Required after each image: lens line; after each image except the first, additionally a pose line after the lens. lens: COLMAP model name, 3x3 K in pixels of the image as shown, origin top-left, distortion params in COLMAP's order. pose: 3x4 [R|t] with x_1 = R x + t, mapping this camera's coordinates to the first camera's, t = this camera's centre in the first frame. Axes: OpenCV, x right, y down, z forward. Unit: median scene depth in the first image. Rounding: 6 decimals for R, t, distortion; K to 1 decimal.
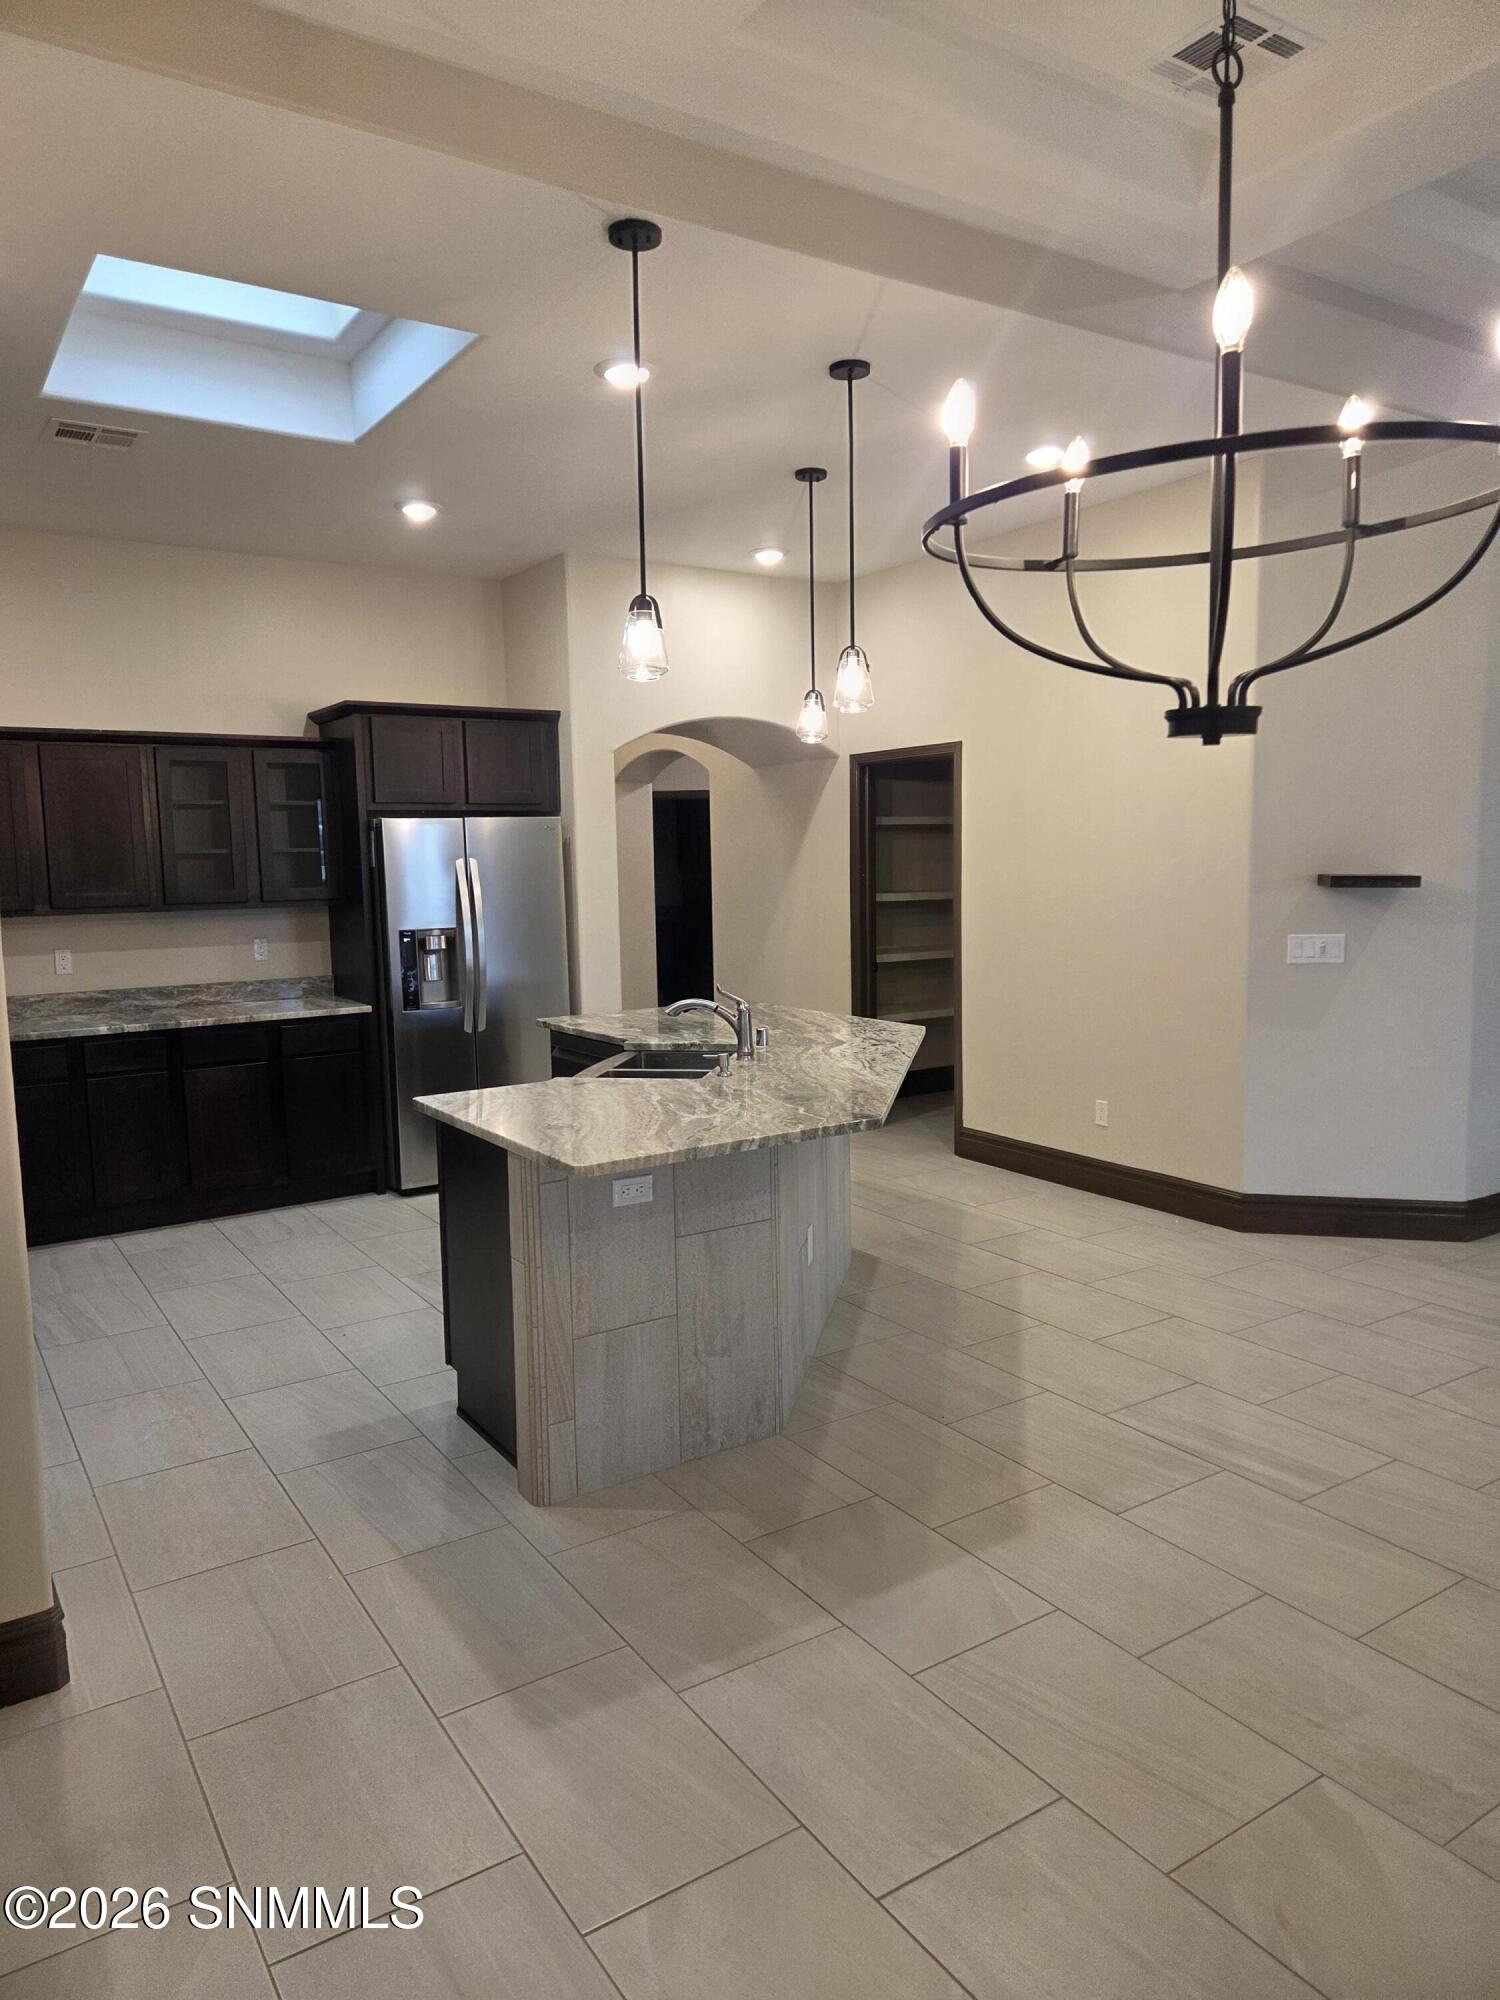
lens RADIAL K [[1340.9, 0, 771.9], [0, 1340.9, 979.2], [0, 0, 1]] dist [0.061131, -0.043088]
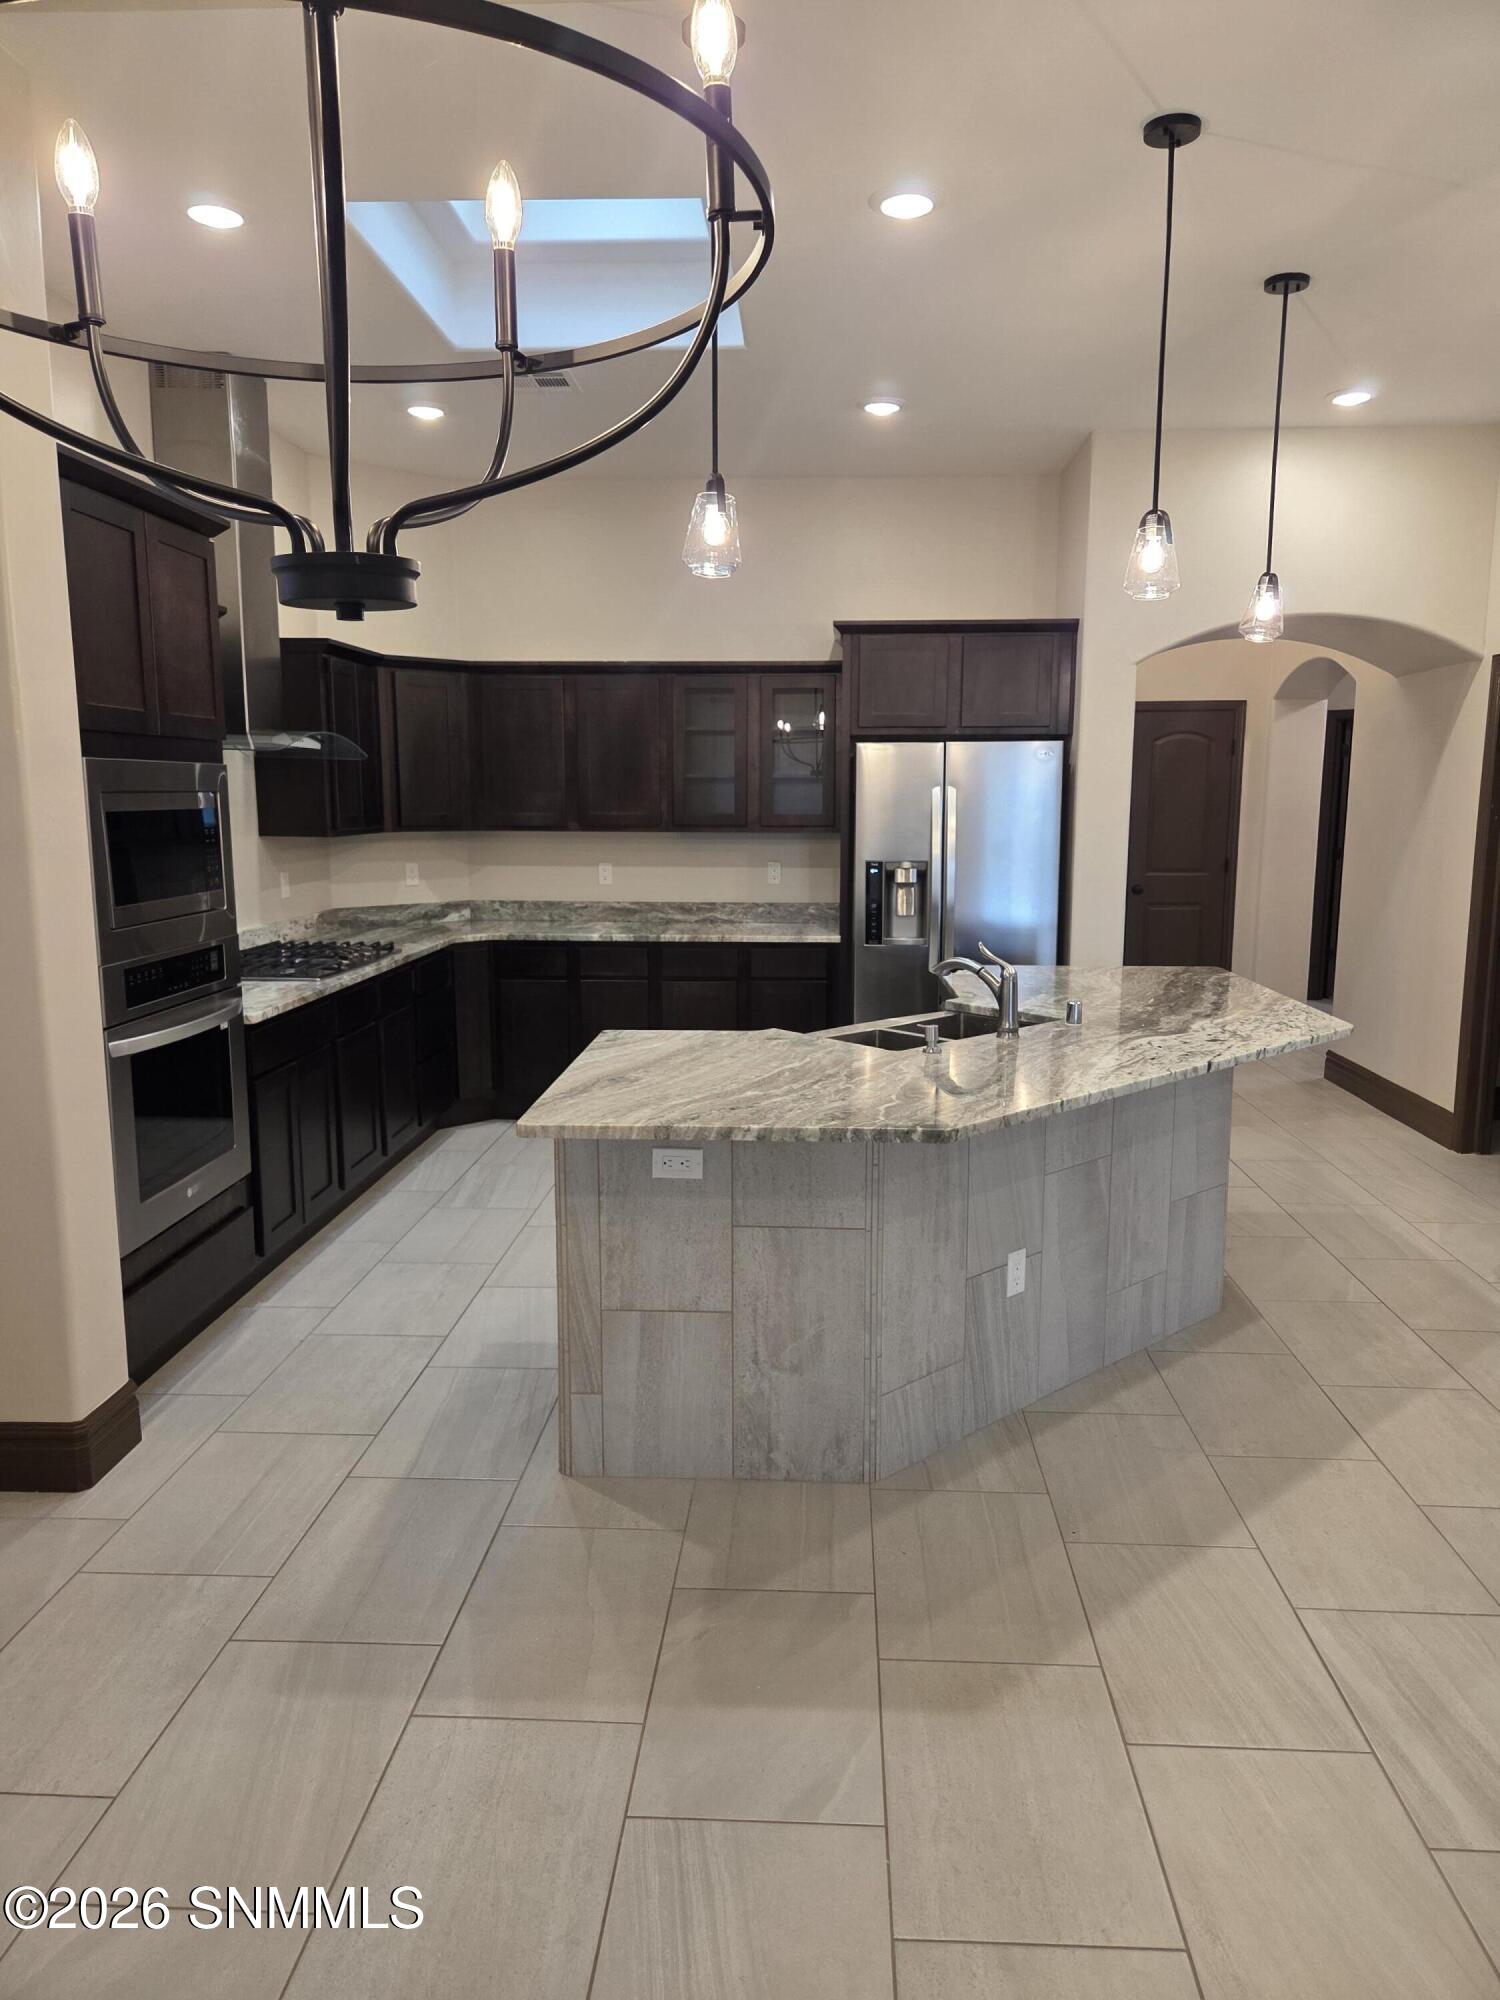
lens RADIAL K [[1362.3, 0, 762.7], [0, 1362.3, 983.7], [0, 0, 1]] dist [0.075201, -0.089866]
pose [[0.801174, 0.104048, -0.589317, 0.373970], [-0.072176, 0.994381, 0.077441, -0.028359], [0.594063, -0.019509, 0.804182, 0.250476]]
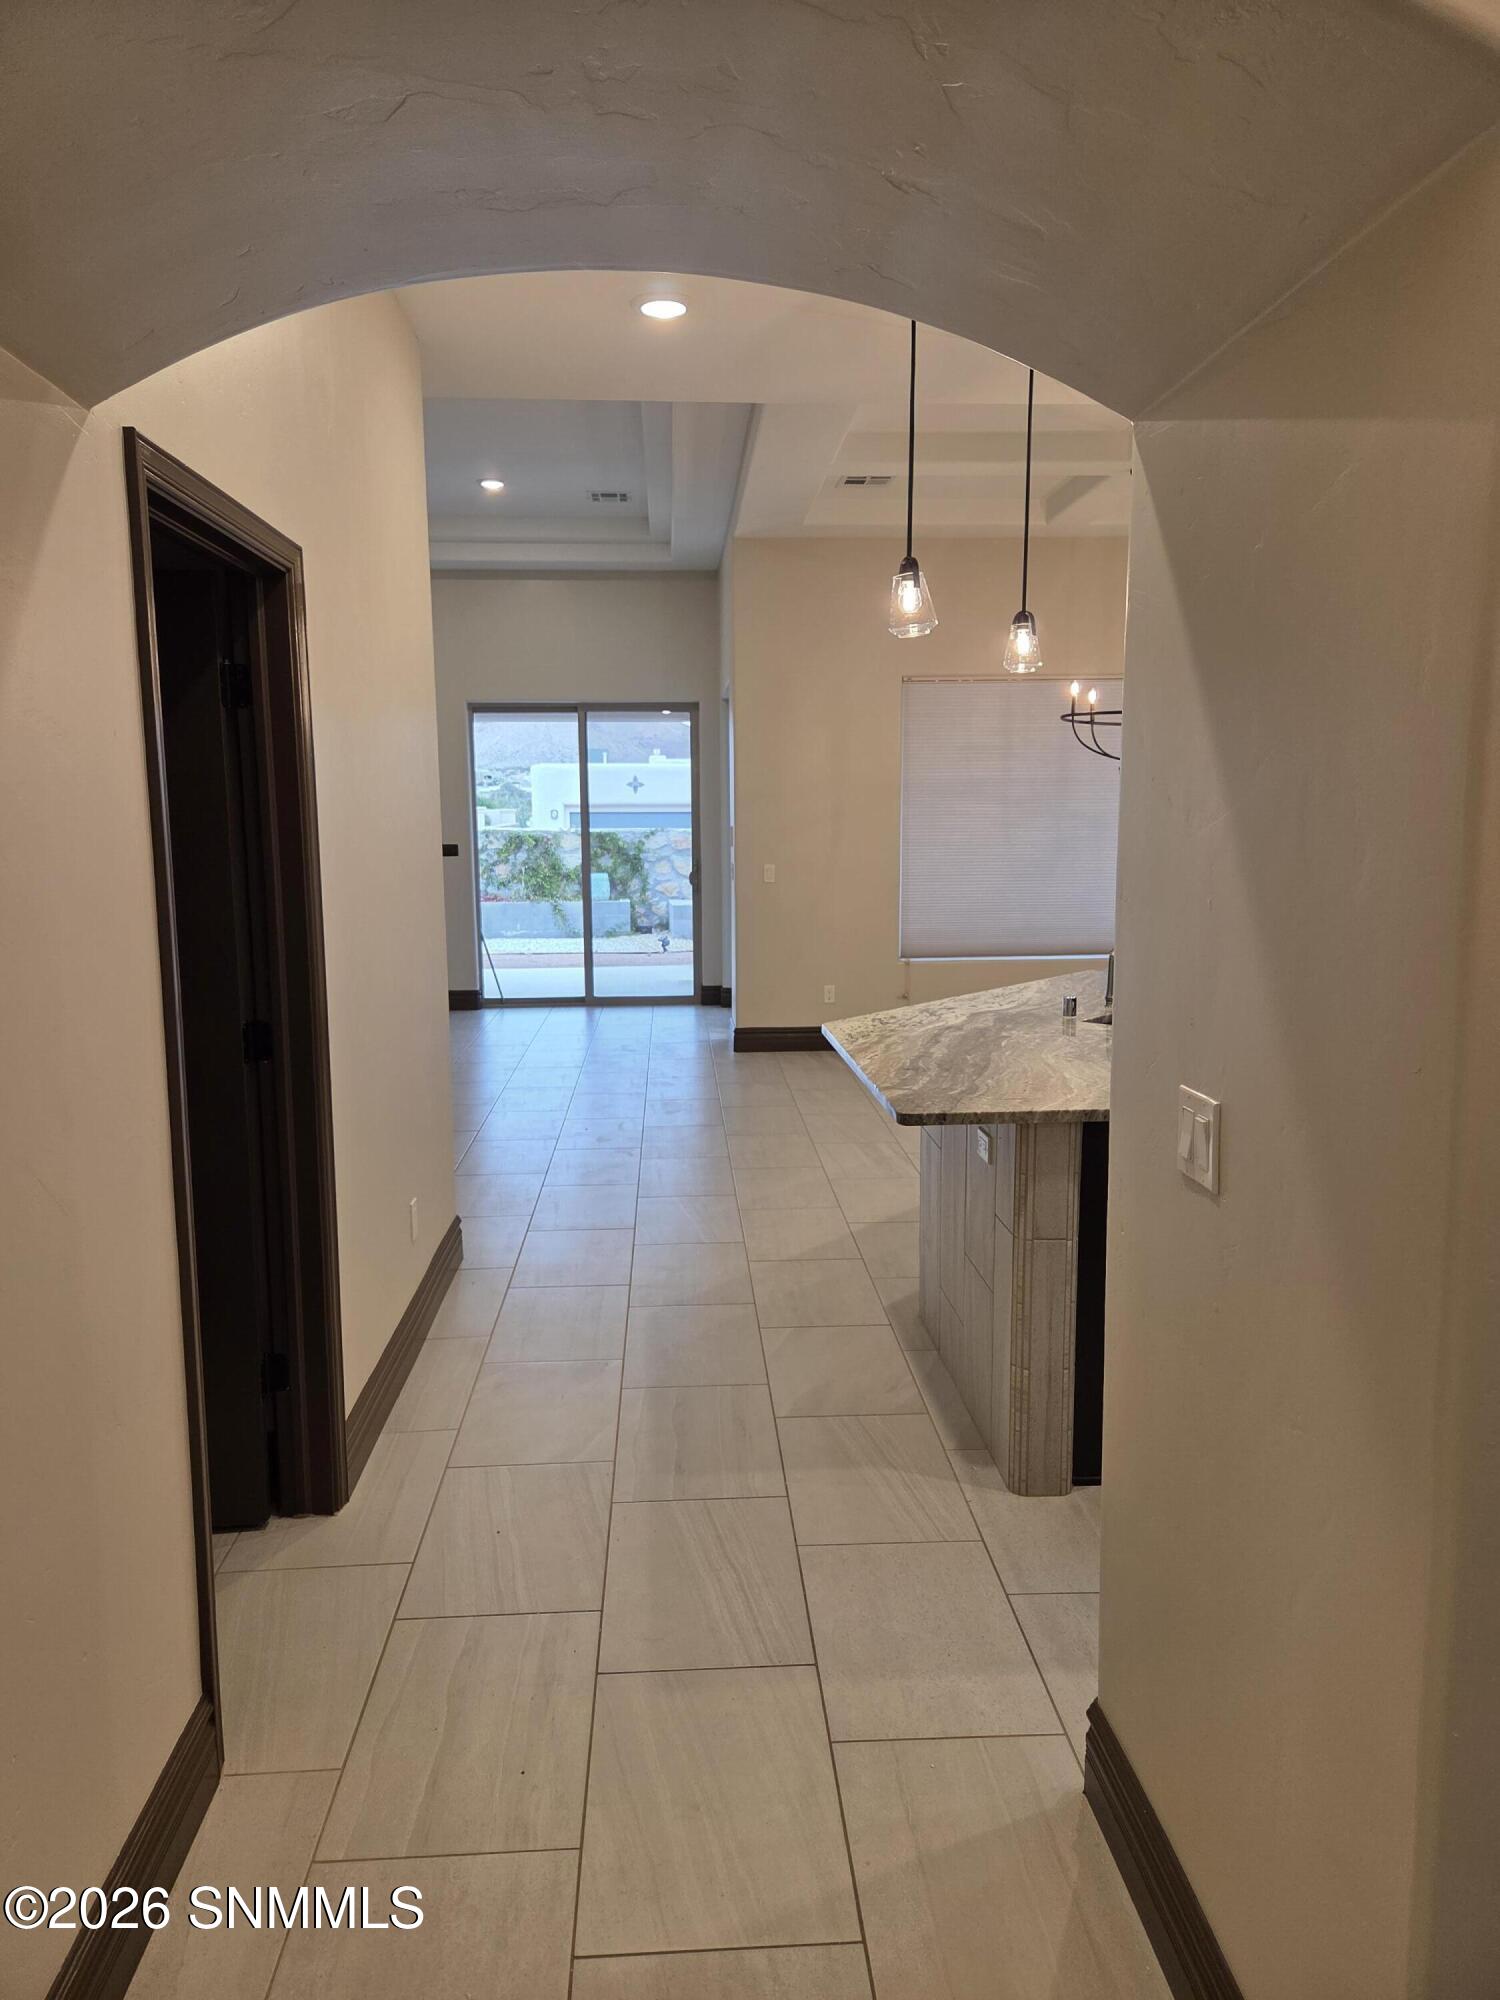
lens RADIAL K [[1335.9, 0, 754.7], [0, 1335.9, 983.5], [0, 0, 1]] dist [0.055947, -0.030214]
pose [[-0.862324, -0.043409, 0.504492, -0.314954], [0.068123, 0.977315, 0.200535, -0.188792], [-0.501753, 0.207294, -0.839806, 2.109866]]
